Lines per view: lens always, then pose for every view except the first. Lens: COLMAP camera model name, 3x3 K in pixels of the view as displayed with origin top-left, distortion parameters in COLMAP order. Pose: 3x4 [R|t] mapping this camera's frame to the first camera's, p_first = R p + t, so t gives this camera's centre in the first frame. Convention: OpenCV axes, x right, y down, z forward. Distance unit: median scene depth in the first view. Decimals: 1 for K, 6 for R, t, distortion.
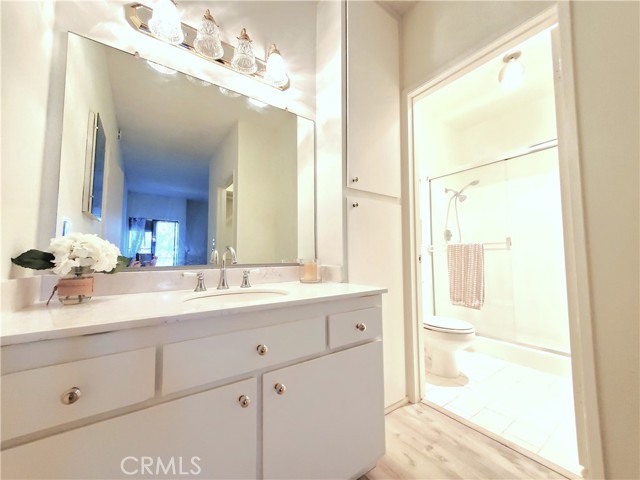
lens RADIAL K [[252.3, 0, 320.7], [0, 252.3, 241.5], [0, 0, 1]] dist [0.005113, -0.000994]
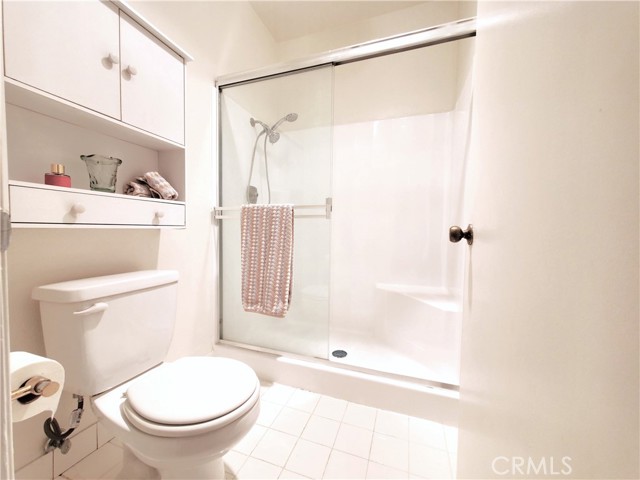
lens RADIAL K [[252.3, 0, 319.3], [0, 252.3, 241.3], [0, 0, 1]] dist [0.005113, -0.000994]
pose [[0.820546, -0.002559, 0.571575, 0.357018], [-0.054826, 0.995027, 0.083162, 0.037207], [-0.568945, -0.099575, 0.816325, 0.481627]]
